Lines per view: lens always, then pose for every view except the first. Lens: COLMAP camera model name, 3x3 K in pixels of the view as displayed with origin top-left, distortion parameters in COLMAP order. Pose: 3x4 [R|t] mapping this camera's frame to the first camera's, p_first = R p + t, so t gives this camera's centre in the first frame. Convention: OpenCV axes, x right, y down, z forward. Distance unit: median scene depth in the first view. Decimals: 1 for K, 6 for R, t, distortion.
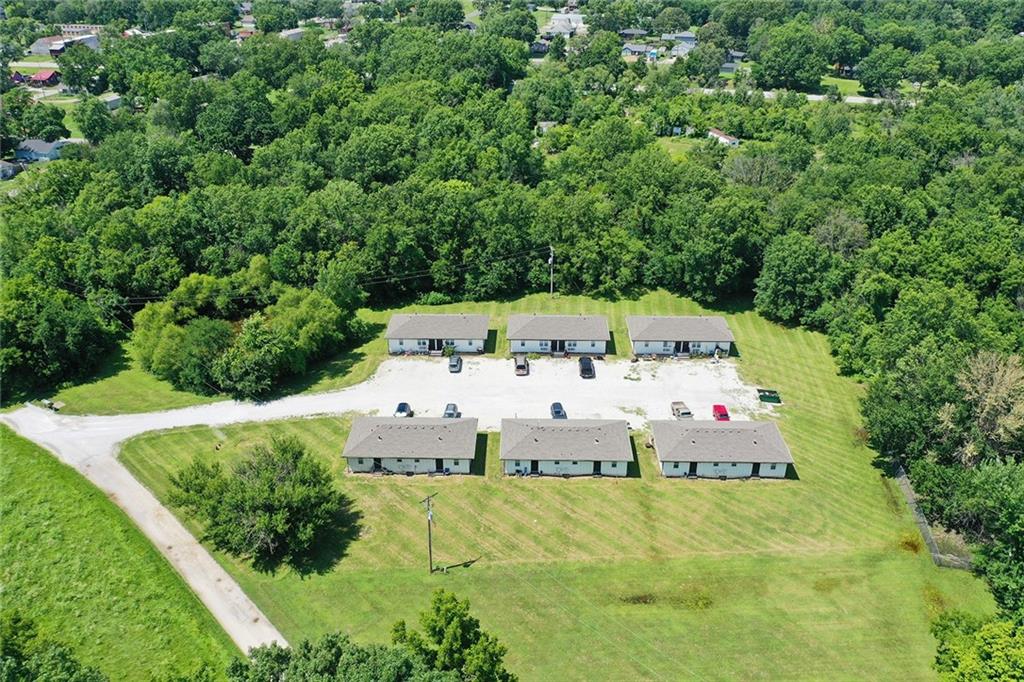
lens RADIAL K [[795.3, 0, 510.1], [0, 795.3, 345.4], [0, 0, 1]] dist [-0.010674, -0.006153]
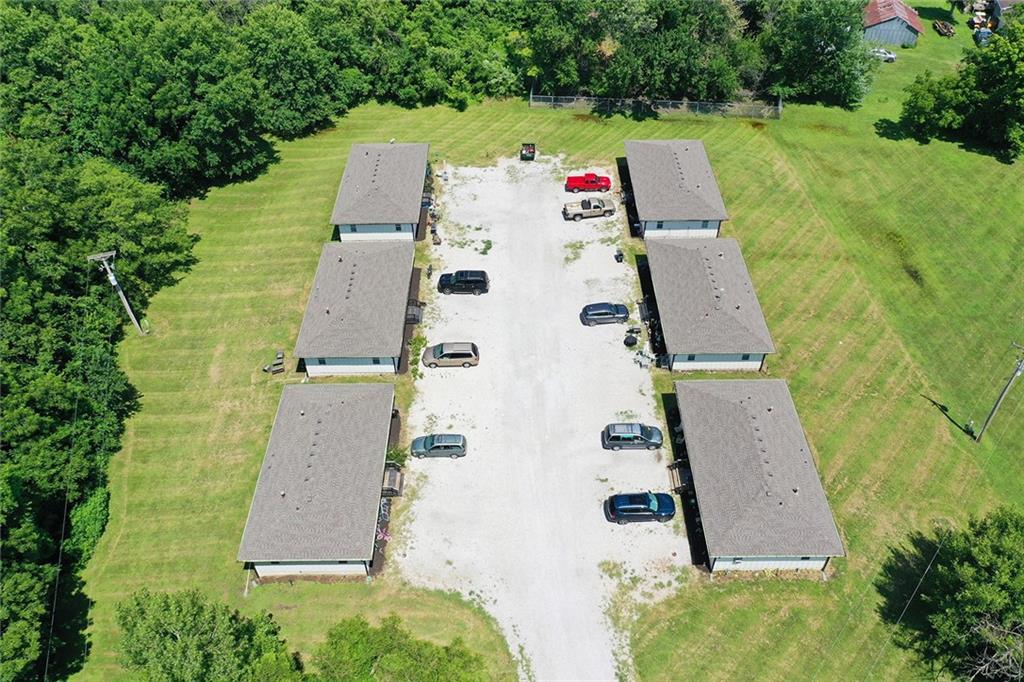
lens RADIAL K [[795.3, 0, 510.1], [0, 795.3, 345.4], [0, 0, 1]] dist [-0.010674, -0.006153]
pose [[-0.026279, -0.687928, 0.725303, -0.395739], [0.477927, 0.628615, 0.613538, -0.310271], [-0.878006, 0.362765, 0.312260, 0.774986]]
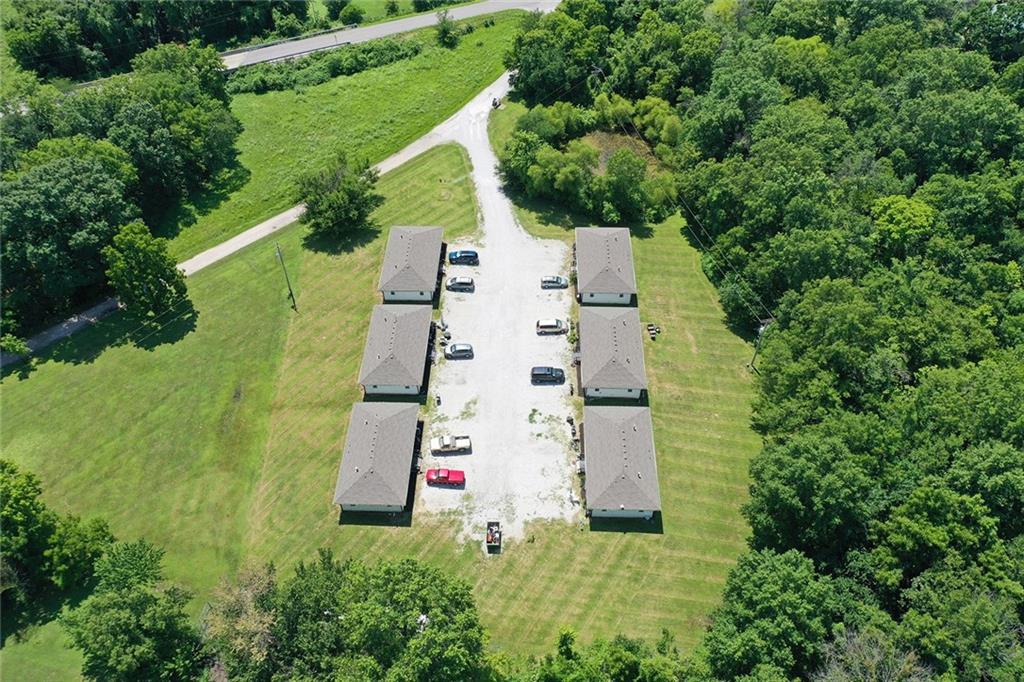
lens RADIAL K [[795.3, 0, 510.1], [0, 795.3, 345.4], [0, 0, 1]] dist [-0.010674, -0.006153]
pose [[-0.006955, 0.733577, -0.679571, 0.708582], [-0.453580, 0.603341, 0.655931, -0.592369], [0.891189, 0.312802, 0.328539, 0.625554]]
